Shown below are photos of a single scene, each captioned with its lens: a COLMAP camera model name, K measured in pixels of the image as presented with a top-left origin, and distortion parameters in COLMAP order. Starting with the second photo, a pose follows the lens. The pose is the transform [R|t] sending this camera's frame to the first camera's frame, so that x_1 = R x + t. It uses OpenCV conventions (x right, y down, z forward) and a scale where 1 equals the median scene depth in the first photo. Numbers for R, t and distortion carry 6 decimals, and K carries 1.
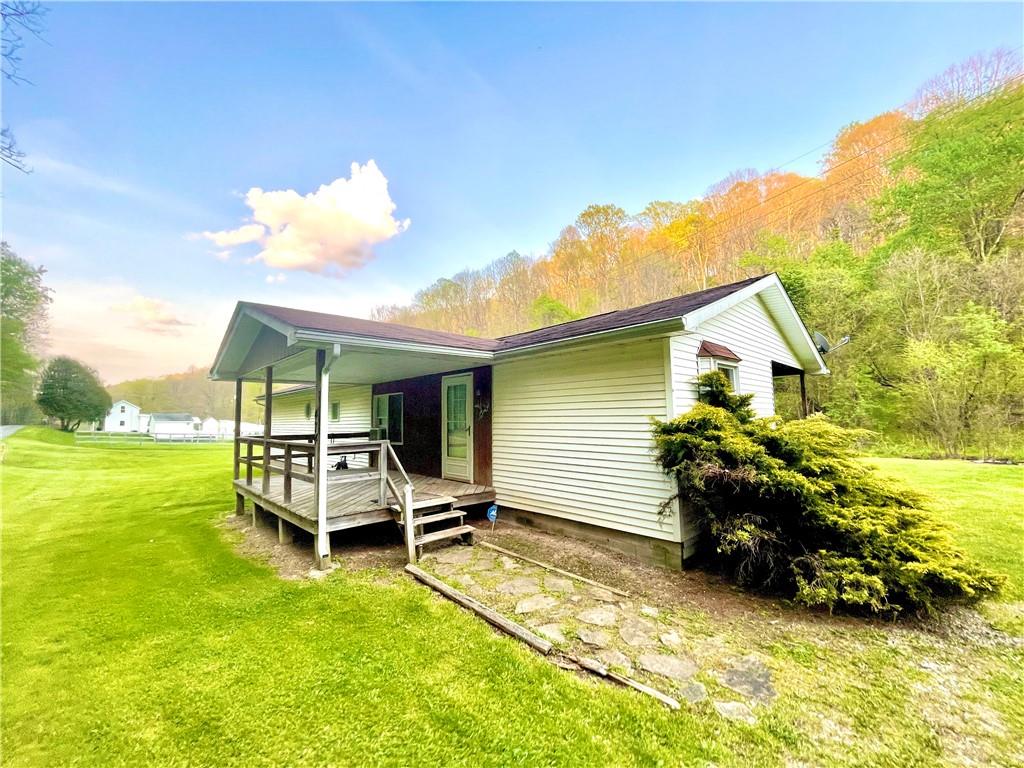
lens RADIAL K [[415.6, 0, 510.9], [0, 415.6, 385.5], [0, 0, 1]] dist [-0.011199, 0.001291]
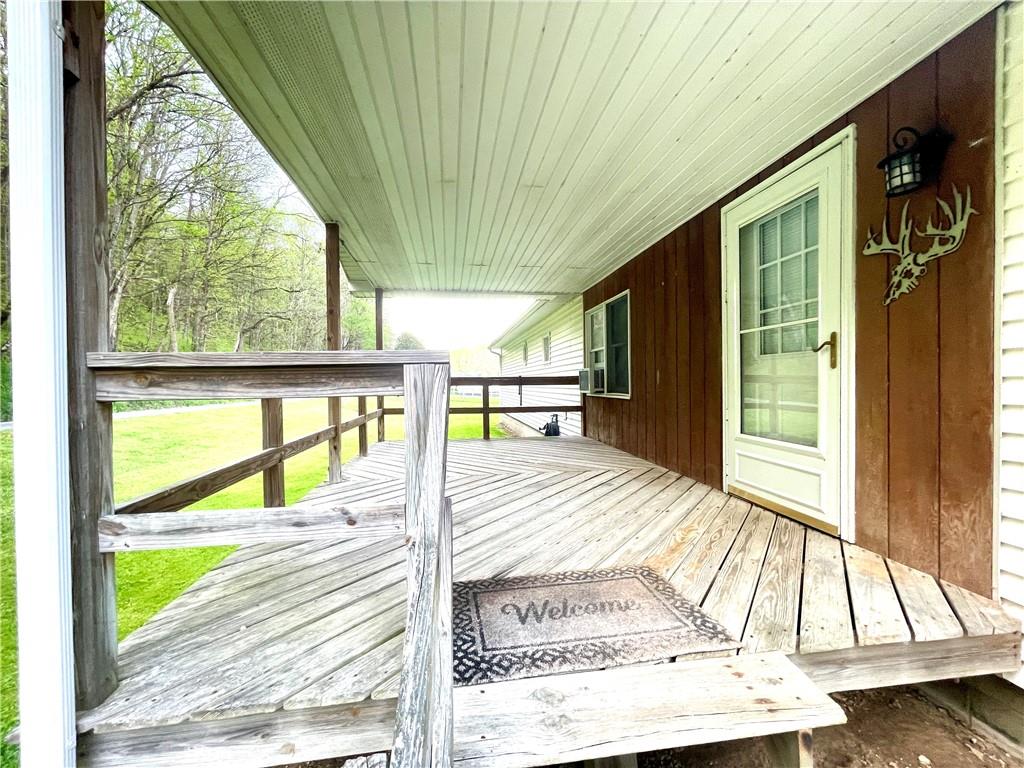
lens RADIAL K [[415.6, 0, 511.8], [0, 415.6, 386.3], [0, 0, 1]] dist [-0.011199, 0.001291]
pose [[0.817895, 0.013921, -0.575199, -0.112714], [0.040406, 0.995849, 0.081556, 0.099414], [0.573947, -0.089946, 0.813938, 0.626554]]
